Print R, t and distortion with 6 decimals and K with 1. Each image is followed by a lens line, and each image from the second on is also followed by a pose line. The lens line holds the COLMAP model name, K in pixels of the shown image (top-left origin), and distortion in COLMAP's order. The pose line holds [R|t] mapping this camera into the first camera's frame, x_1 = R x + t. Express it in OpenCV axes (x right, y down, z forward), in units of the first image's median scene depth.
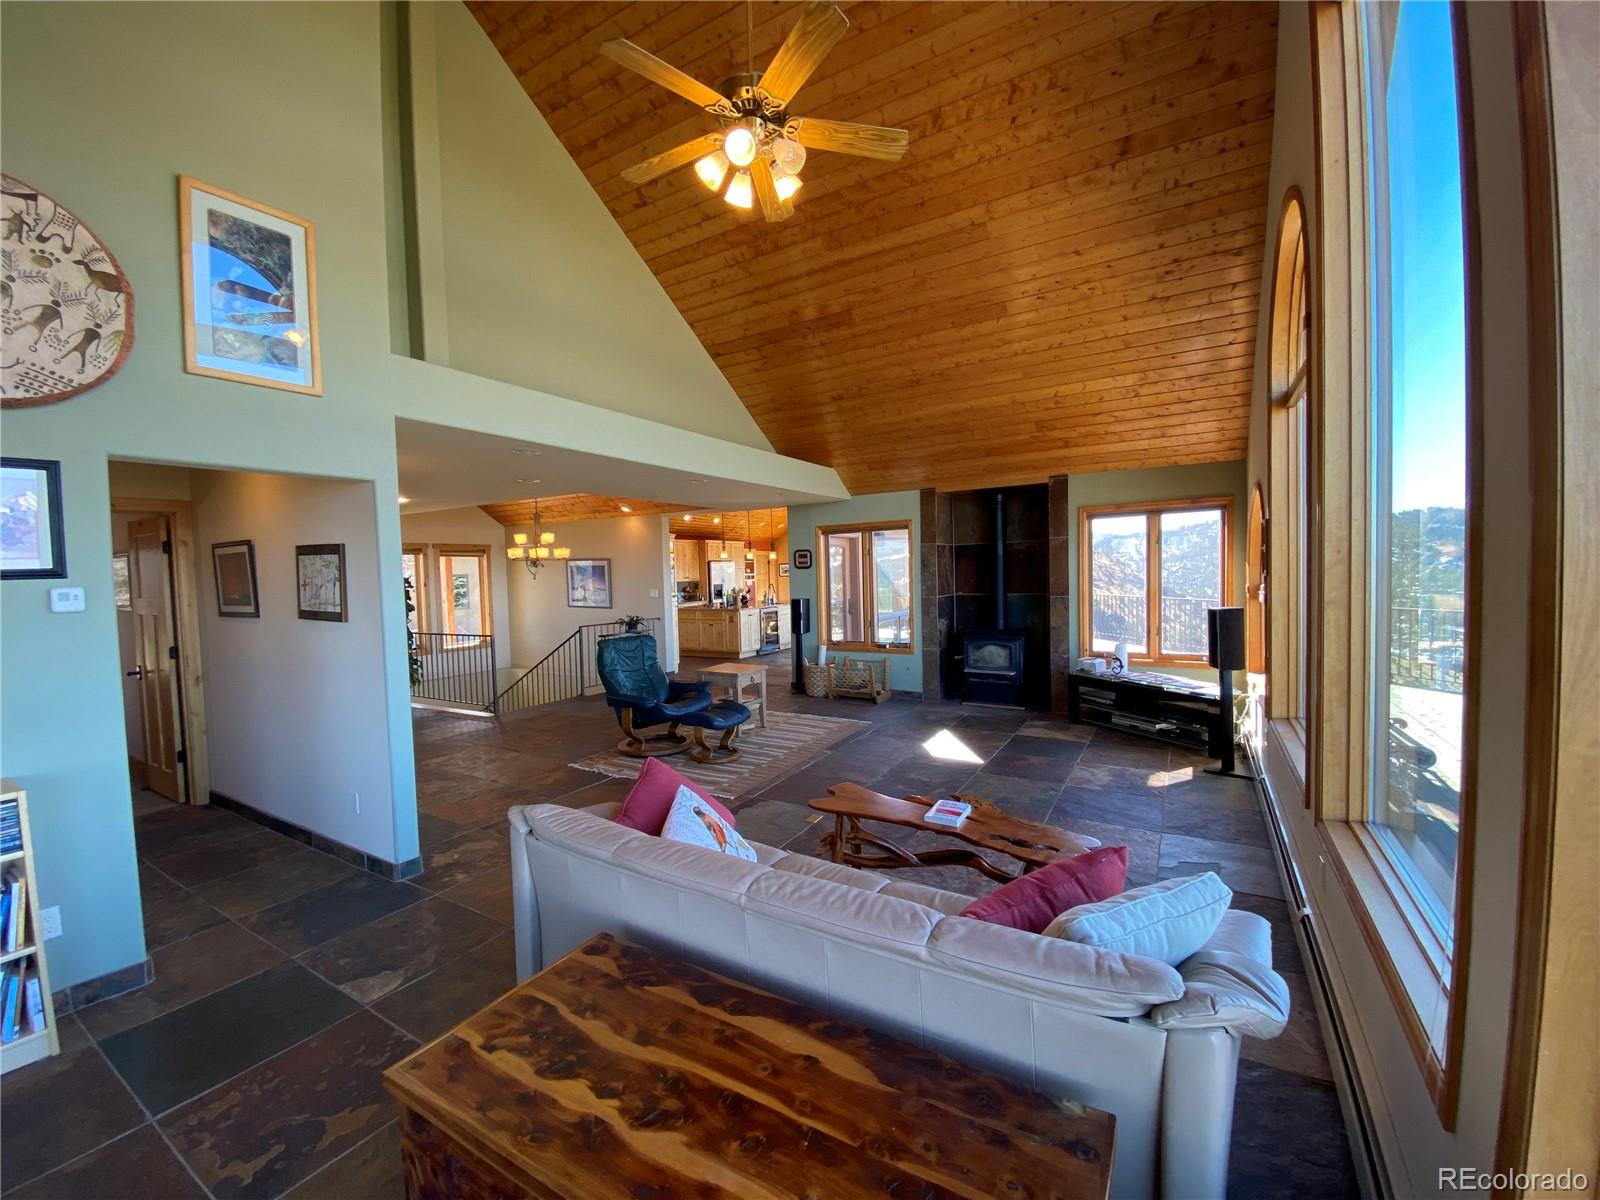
lens RADIAL K [[647.4, 0, 802.9], [0, 647.4, 605.0], [0, 0, 1]] dist [-0.025470, -0.000876]
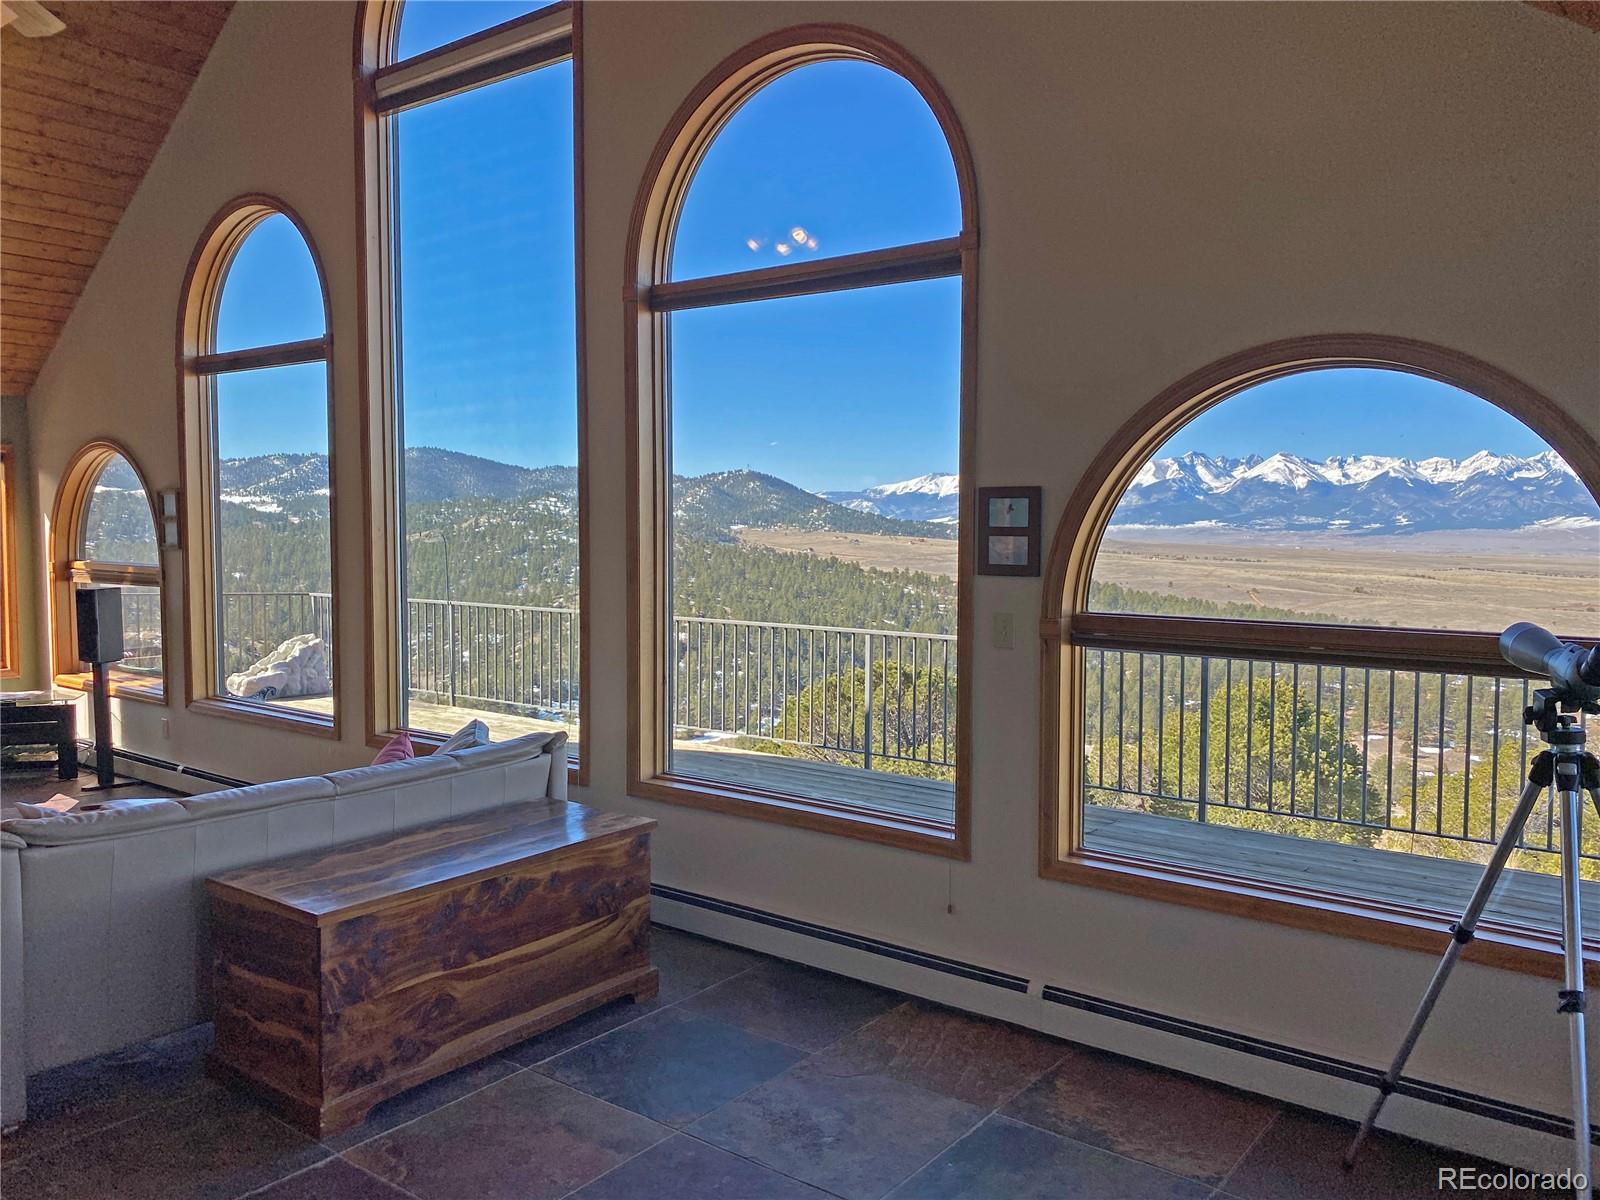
lens RADIAL K [[1232.7, 0, 765.1], [0, 1232.7, 602.7], [0, 0, 1]] dist [0.016662, -0.026795]
pose [[0.139312, -0.038257, 0.989509, -2.660740], [0.037031, 0.998756, 0.033401, 0.011689], [-0.989556, 0.031990, 0.140555, -0.290729]]
